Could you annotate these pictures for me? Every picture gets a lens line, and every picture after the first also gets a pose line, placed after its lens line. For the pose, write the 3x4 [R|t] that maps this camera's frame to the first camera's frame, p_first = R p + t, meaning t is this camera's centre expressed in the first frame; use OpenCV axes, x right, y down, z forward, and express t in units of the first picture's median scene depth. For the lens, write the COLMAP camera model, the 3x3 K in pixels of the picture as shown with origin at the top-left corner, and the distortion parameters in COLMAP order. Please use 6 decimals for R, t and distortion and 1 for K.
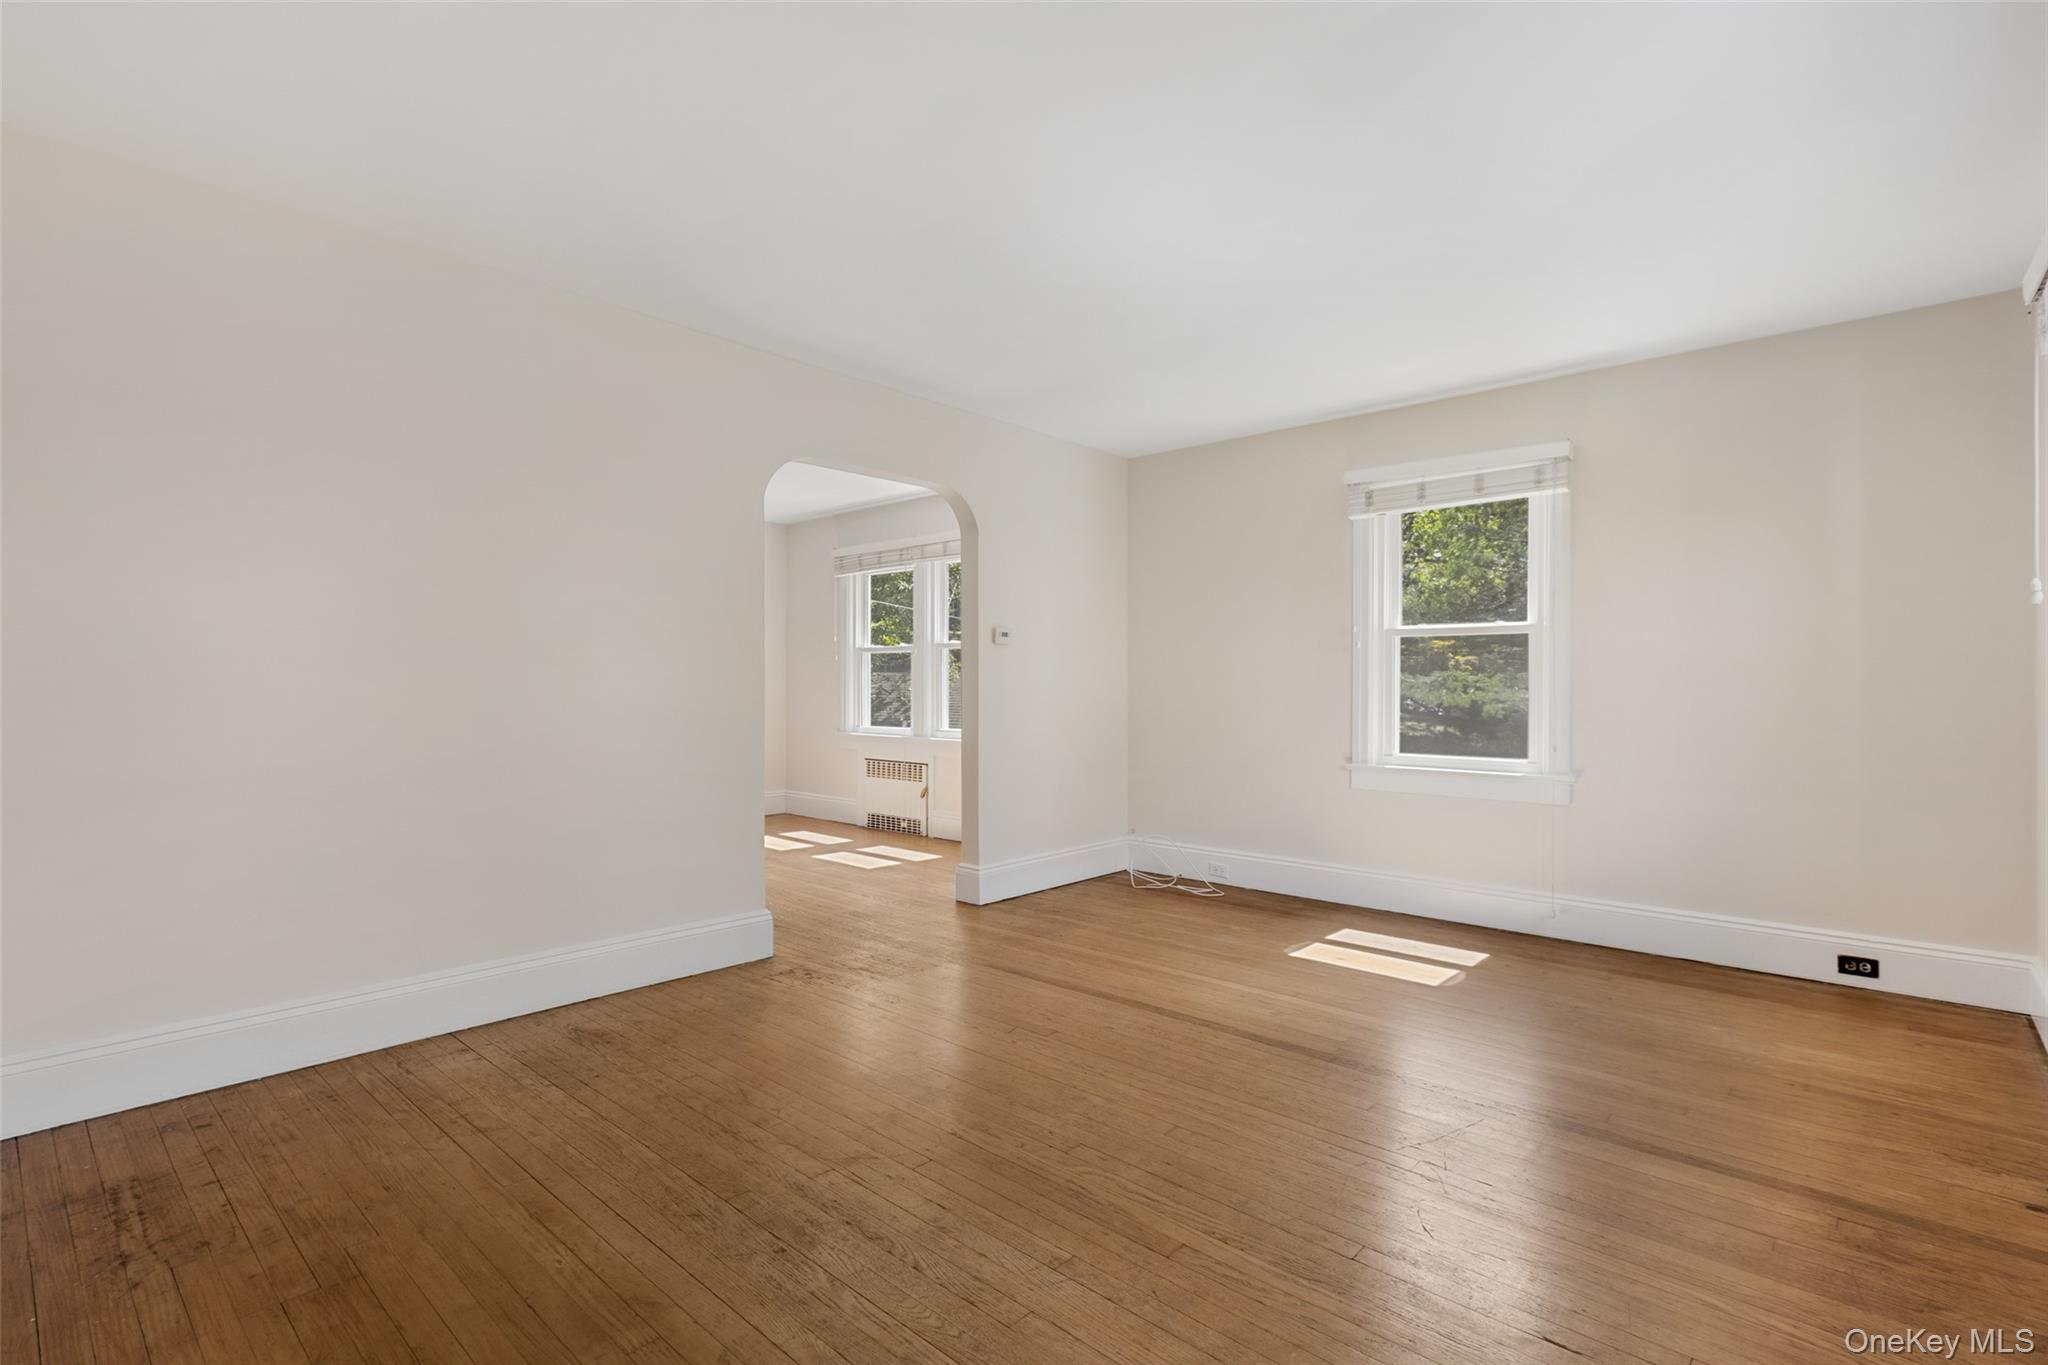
lens RADIAL K [[950.6, 0, 1025.4], [0, 950.6, 681.9], [0, 0, 1]] dist [0.001336, -0.001430]
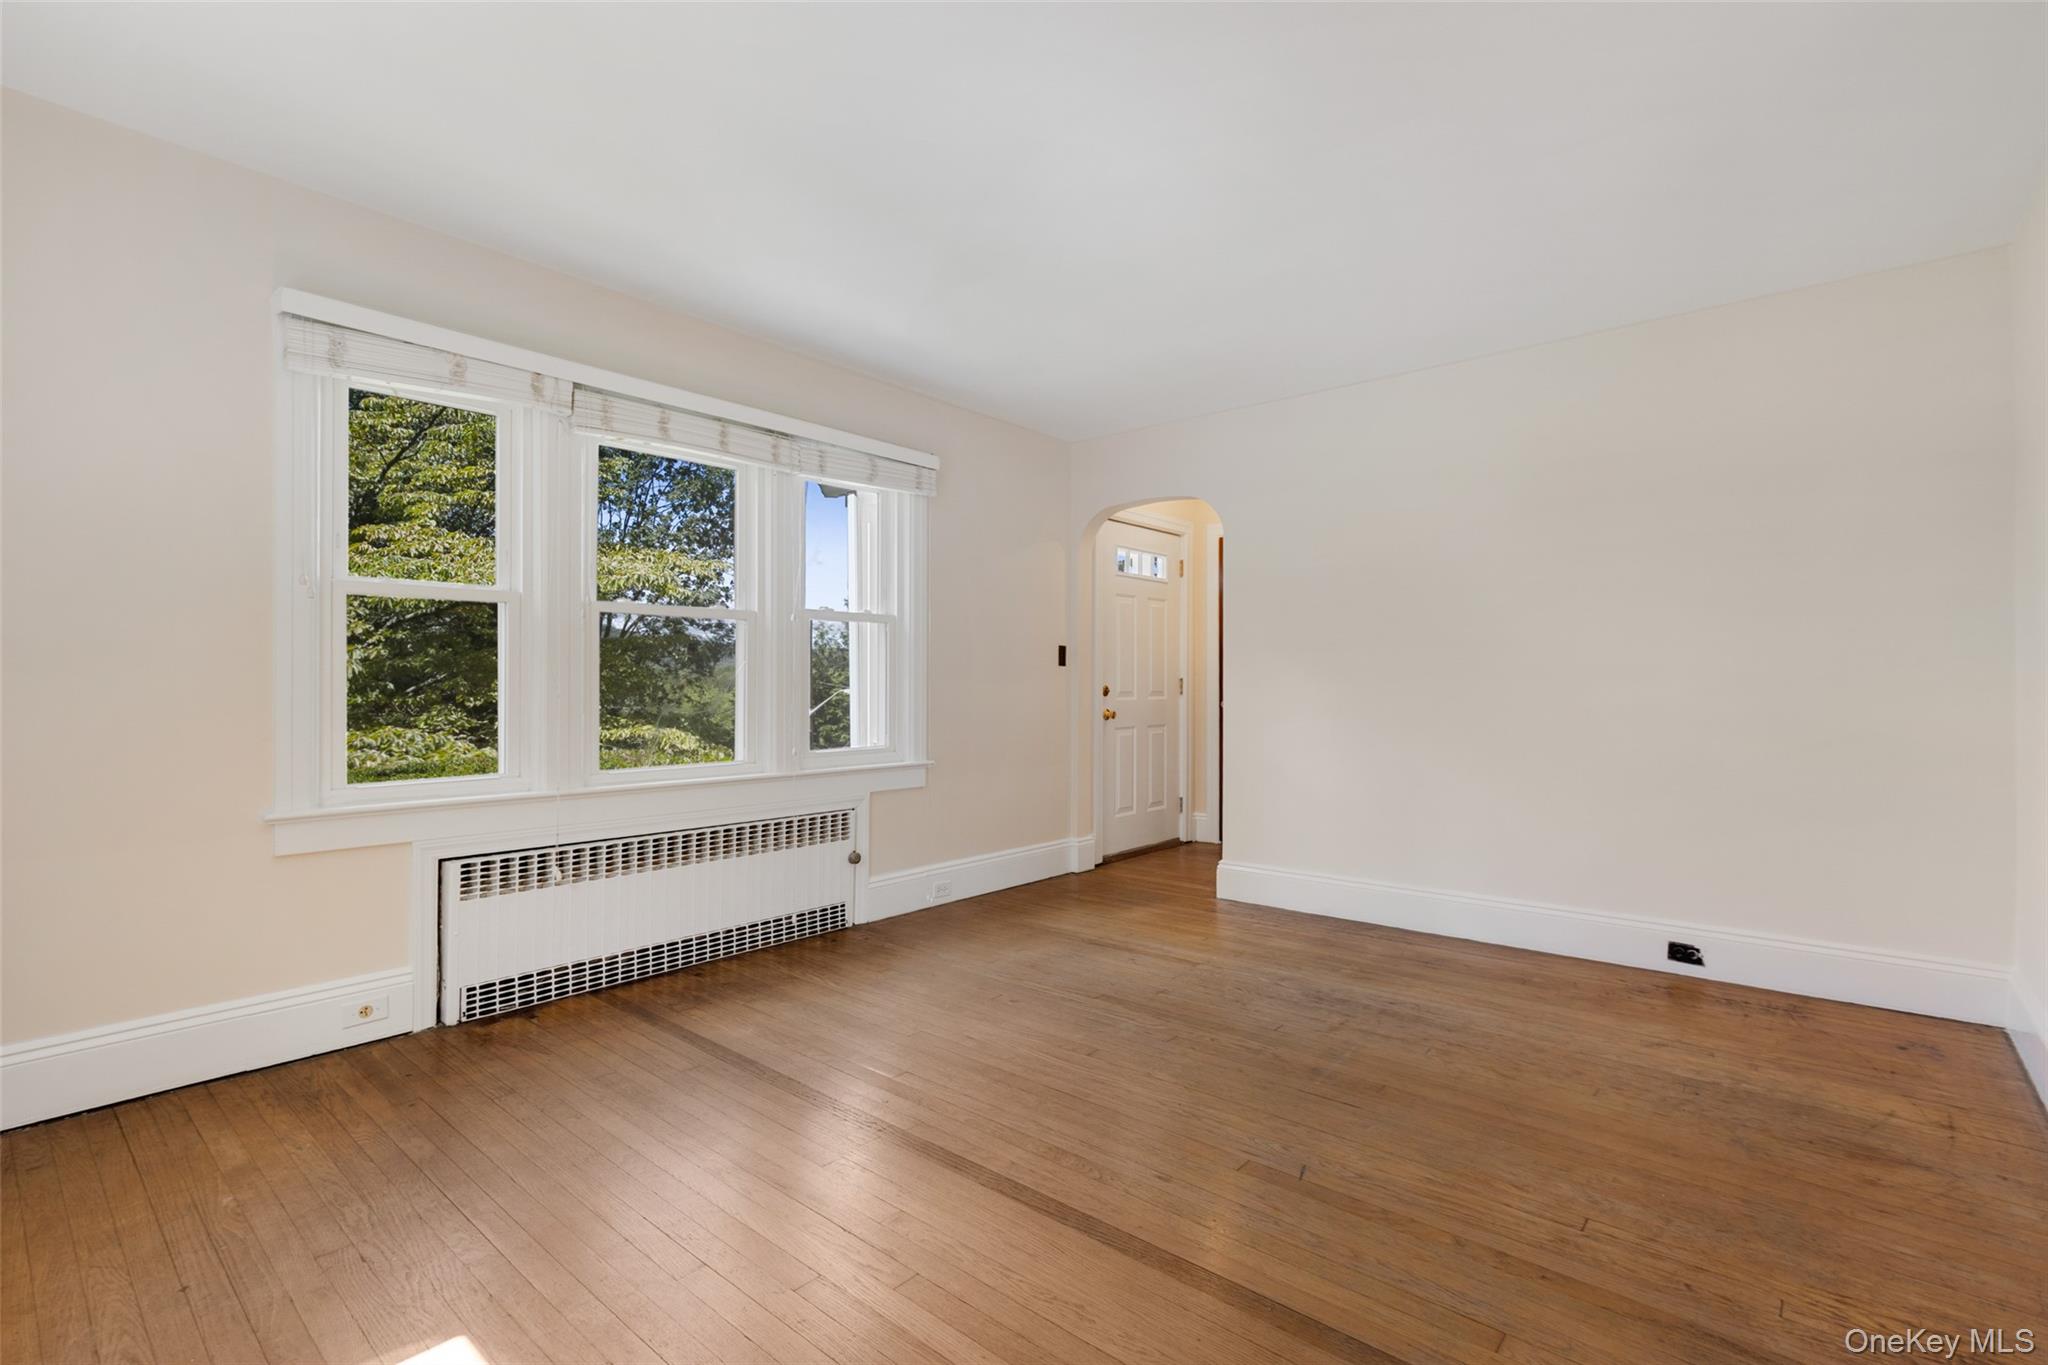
lens RADIAL K [[950.6, 0, 1024.8], [0, 950.6, 683.7], [0, 0, 1]] dist [0.001336, -0.001430]
pose [[-0.999801, -0.004976, -0.019298, 0.259979], [-0.004859, 0.999969, -0.006142, 0.021337], [0.019328, -0.006047, -0.999795, 2.155193]]
